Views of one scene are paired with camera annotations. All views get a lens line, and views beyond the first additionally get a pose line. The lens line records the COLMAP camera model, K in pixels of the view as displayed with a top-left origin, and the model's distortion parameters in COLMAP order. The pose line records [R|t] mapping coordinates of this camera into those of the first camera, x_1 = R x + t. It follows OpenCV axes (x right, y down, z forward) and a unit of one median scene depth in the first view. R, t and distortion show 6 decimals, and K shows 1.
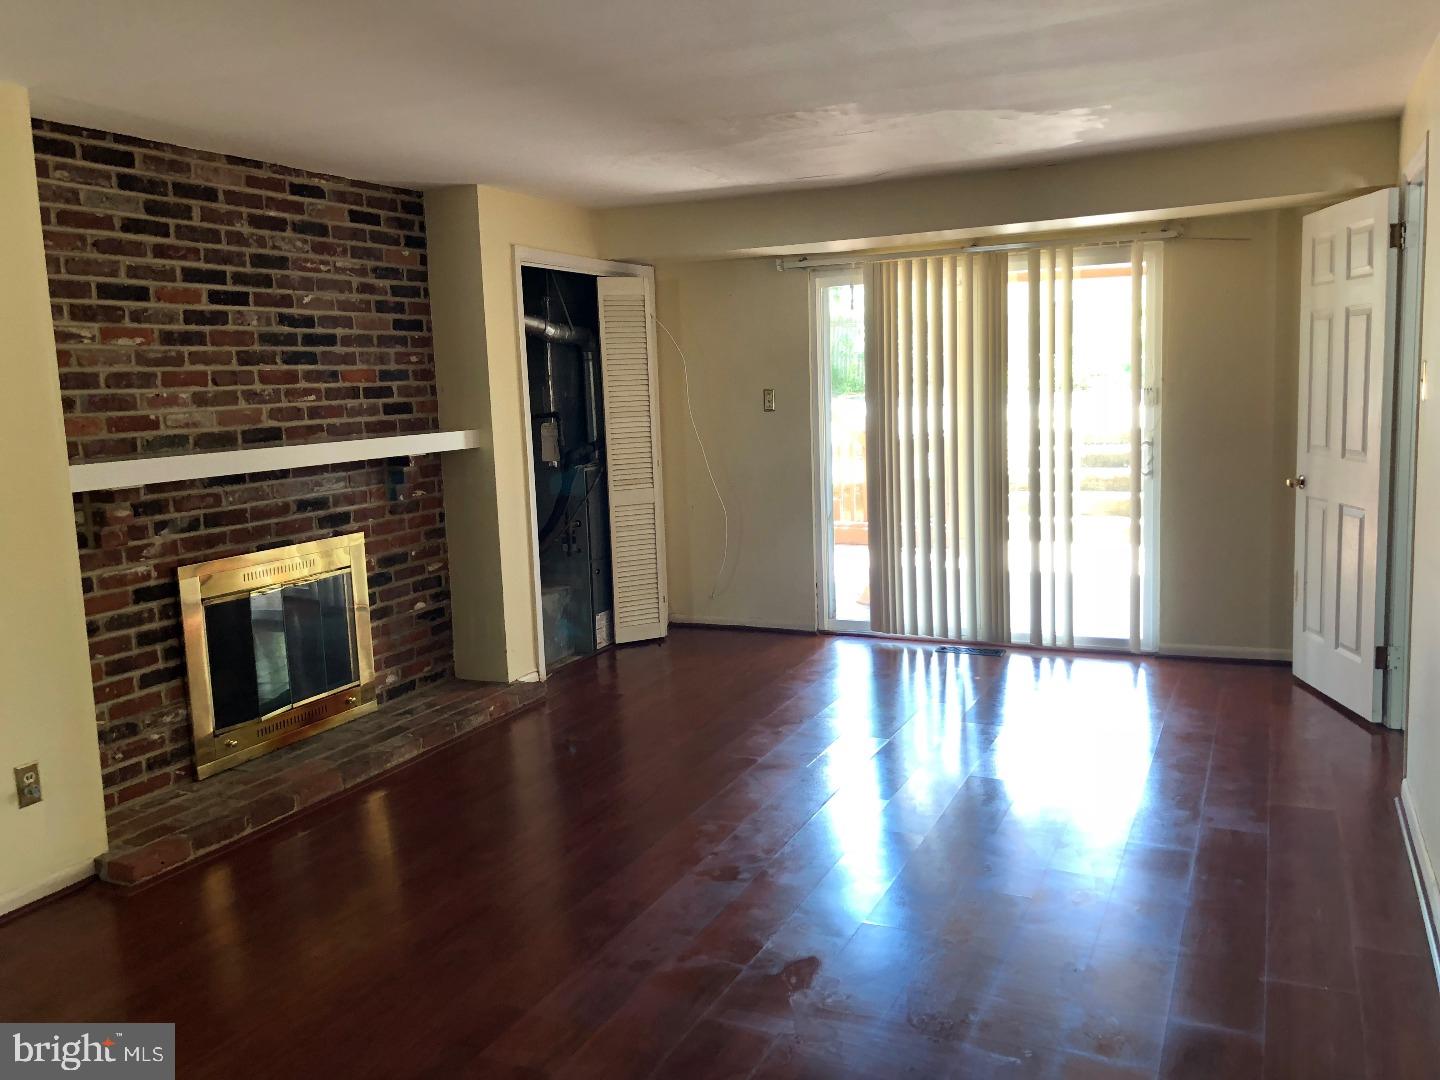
lens RADIAL K [[1171.7, 0, 720.0], [0, 1171.7, 540.0], [0, 0, 1]] dist [0.005092, -0.011758]
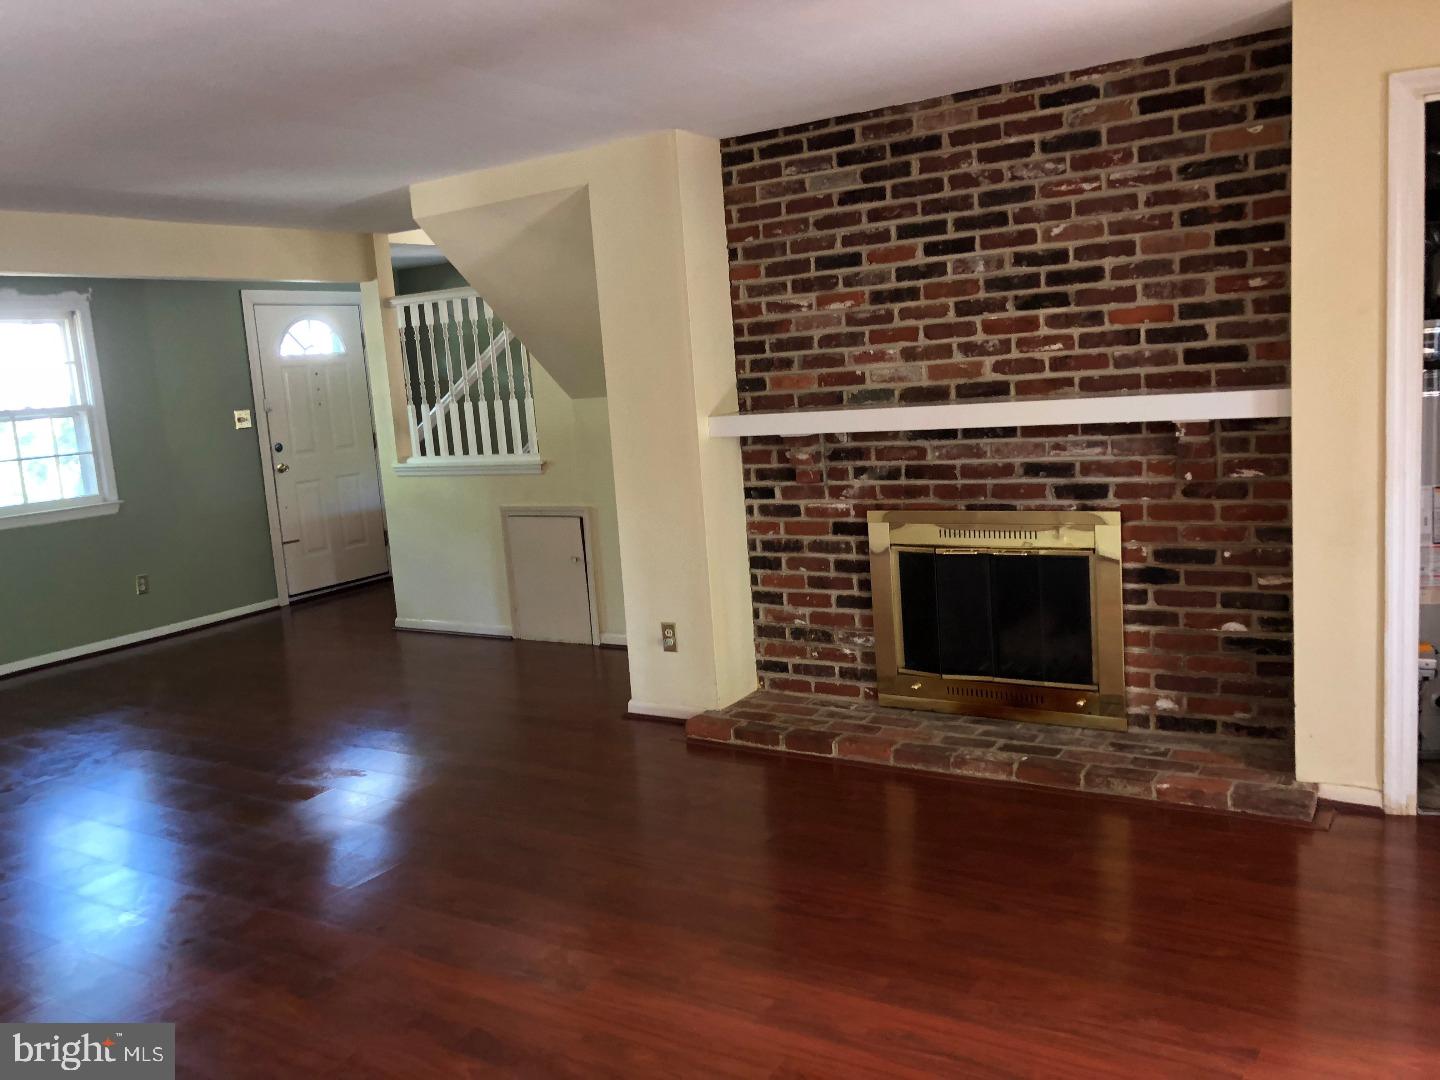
lens RADIAL K [[1171.7, 0, 720.0], [0, 1171.7, 540.0], [0, 0, 1]] dist [0.005092, -0.011758]
pose [[-0.128878, 0.198080, -0.971676, 0.585440], [-0.054034, 0.976989, 0.206329, -0.157593], [0.990187, 0.079095, -0.115209, 0.930498]]
